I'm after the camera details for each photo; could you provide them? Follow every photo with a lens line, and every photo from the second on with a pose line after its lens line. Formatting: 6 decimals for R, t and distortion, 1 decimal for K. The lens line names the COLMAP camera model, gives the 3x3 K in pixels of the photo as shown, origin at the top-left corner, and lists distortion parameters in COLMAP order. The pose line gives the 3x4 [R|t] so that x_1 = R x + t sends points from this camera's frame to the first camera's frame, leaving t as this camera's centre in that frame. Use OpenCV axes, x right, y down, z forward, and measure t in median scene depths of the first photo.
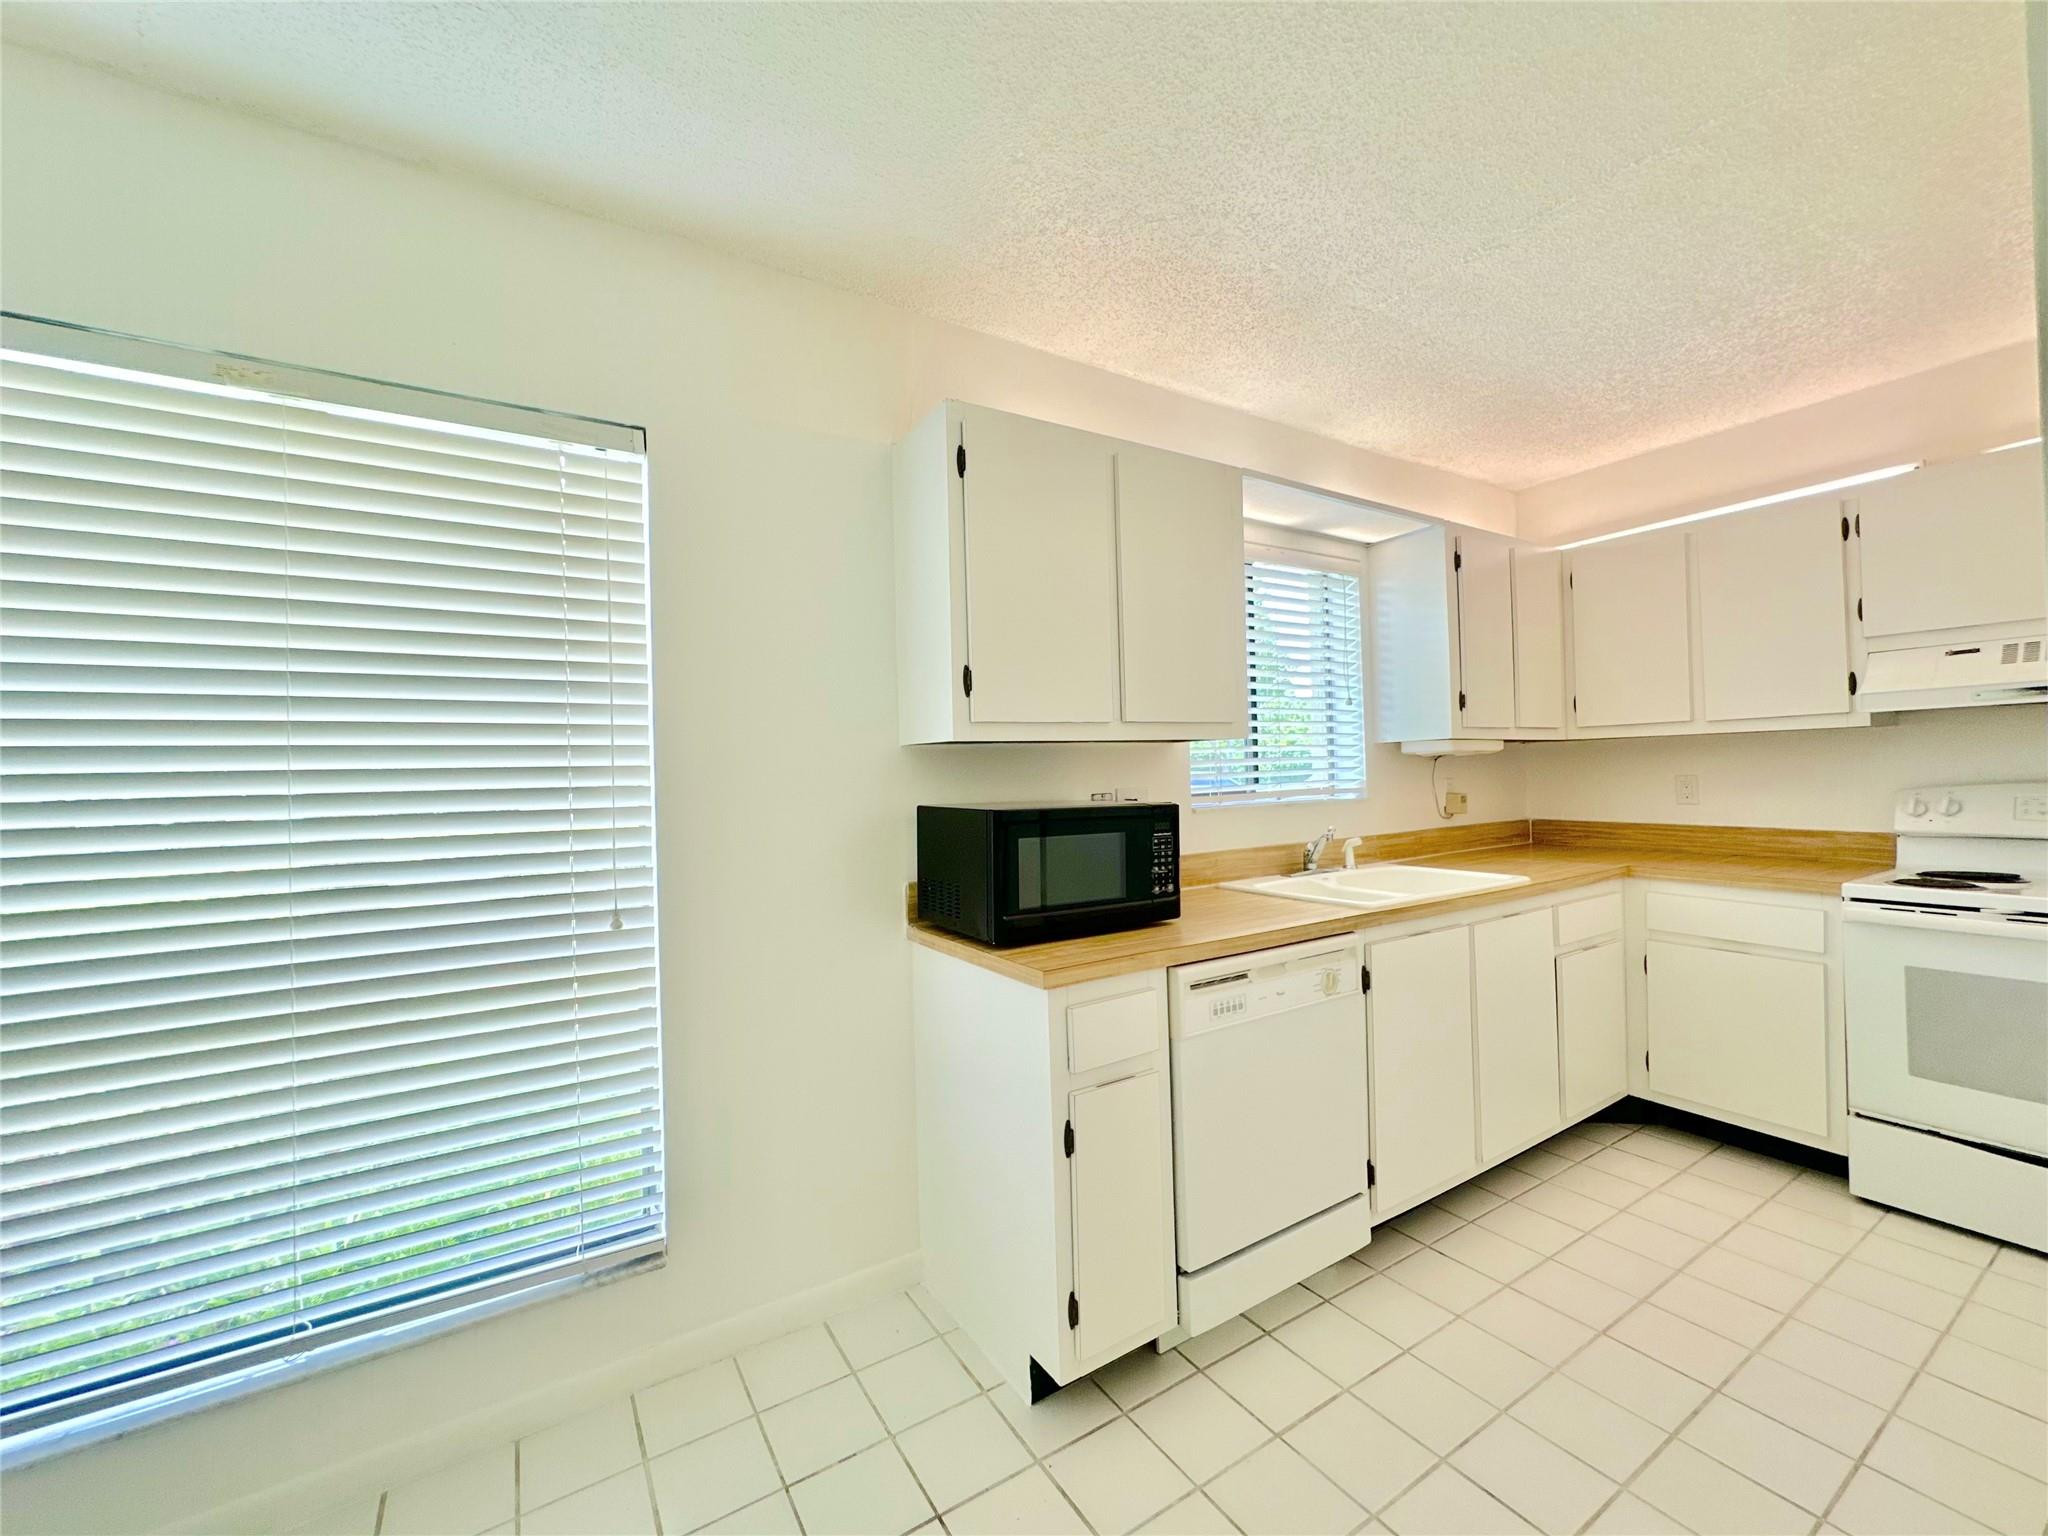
lens RADIAL K [[820.7, 0, 1024.3], [0, 820.7, 768.9], [0, 0, 1]] dist [-0.001194, 0.001076]
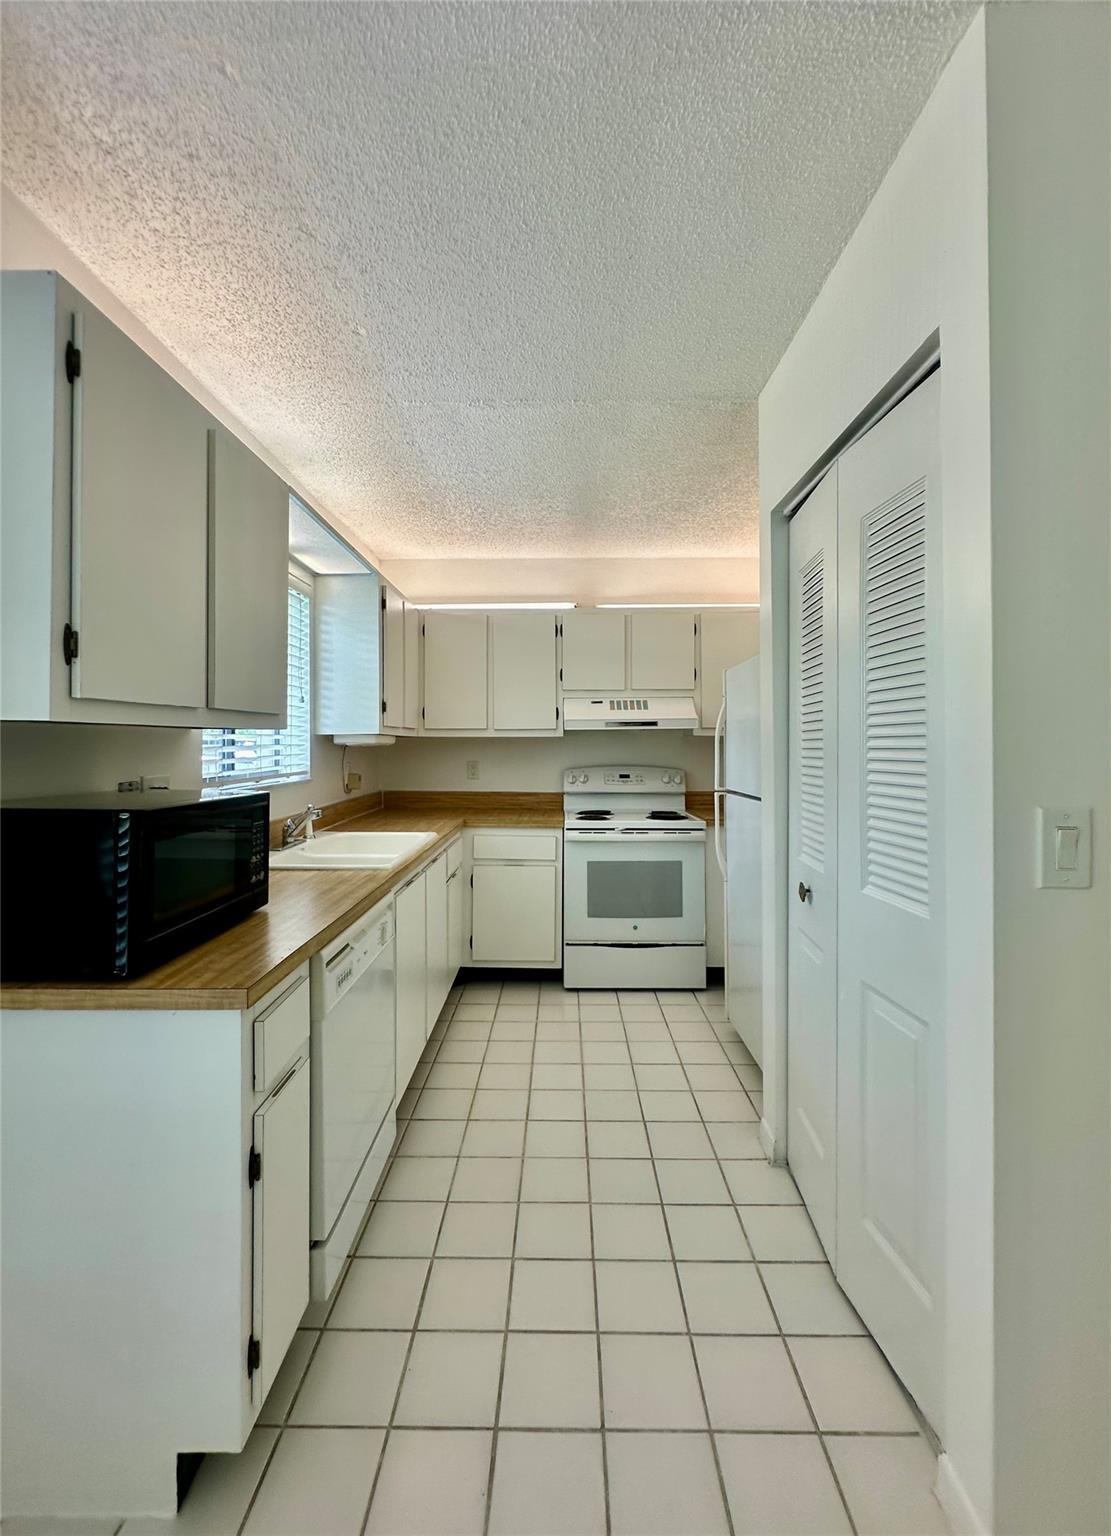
lens RADIAL K [[650.8, 0, 549.7], [0, 650.8, 739.5], [0, 0, 1]] dist [0.003646, -0.000143]
pose [[0.545889, 0.030208, 0.837313, -0.246799], [-0.017363, 0.999543, -0.024741, -0.008016], [-0.837678, -0.001032, 0.546164, 0.206737]]
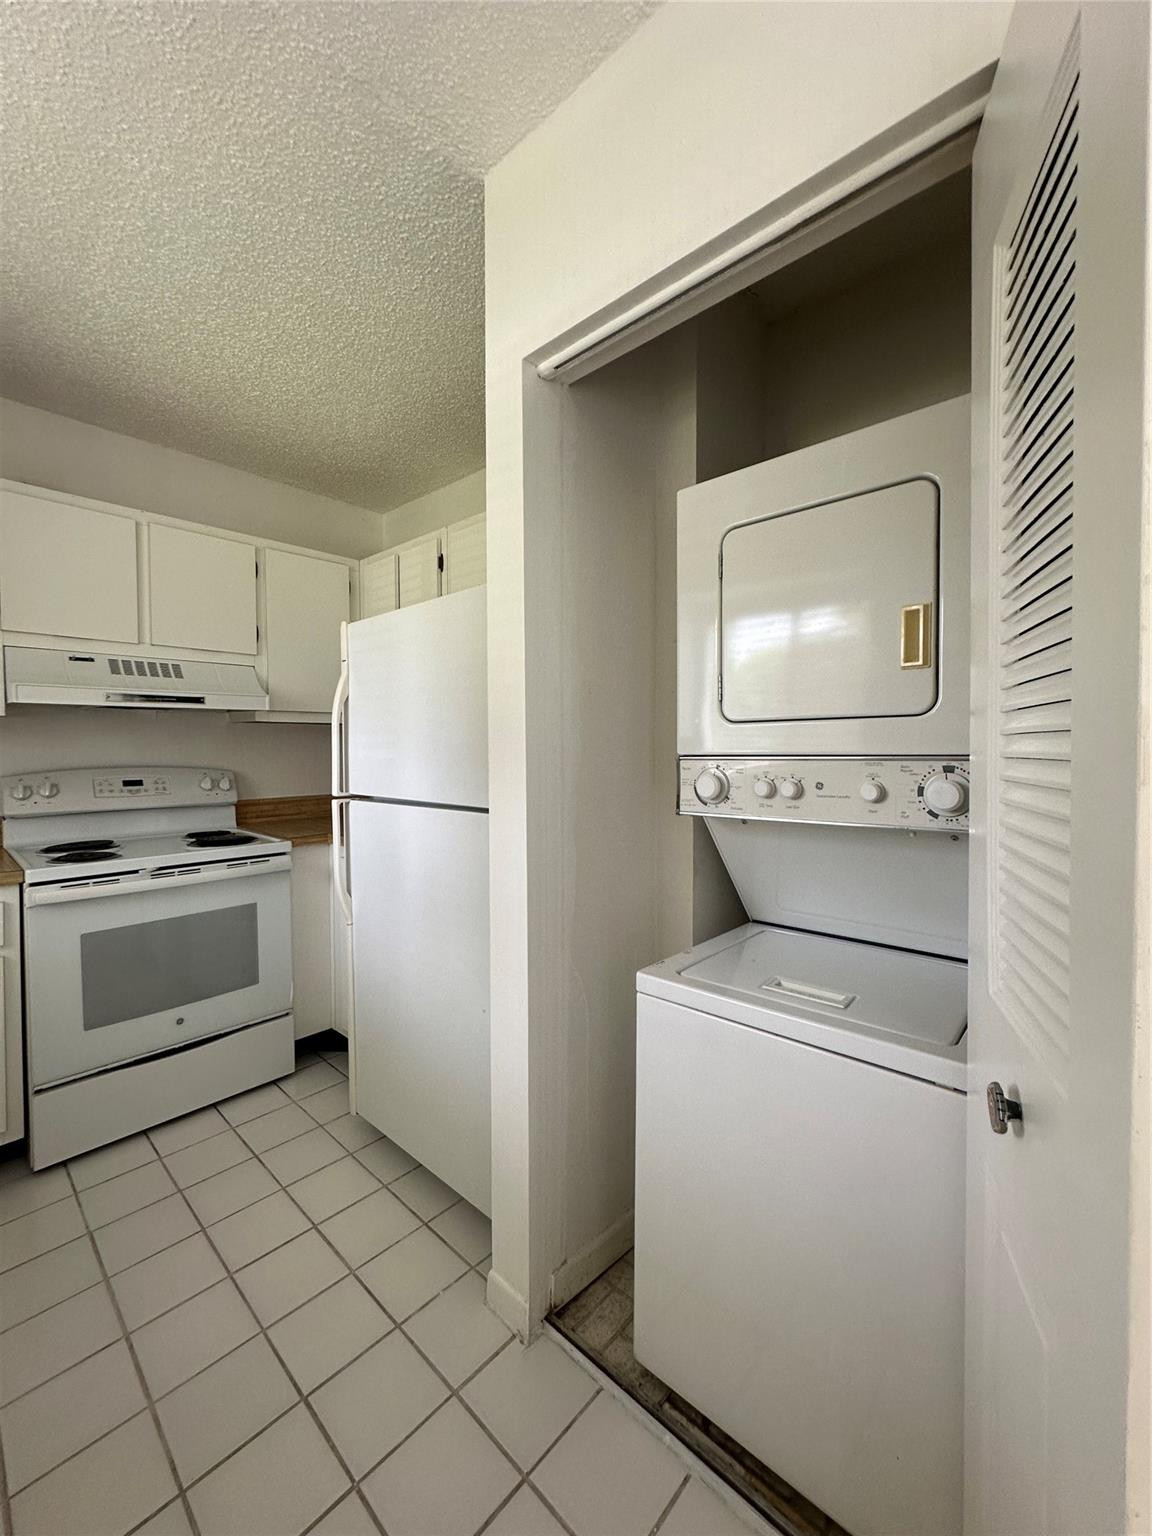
lens RADIAL K [[615.5, 0, 570.2], [0, 615.5, 767.5], [0, 0, 1]] dist [-0.001194, 0.001076]
pose [[-0.257615, -0.013223, 0.966157, 0.091288], [-0.000254, 0.999907, 0.013617, 0.001850], [-0.966248, 0.003262, -0.257594, 0.512317]]
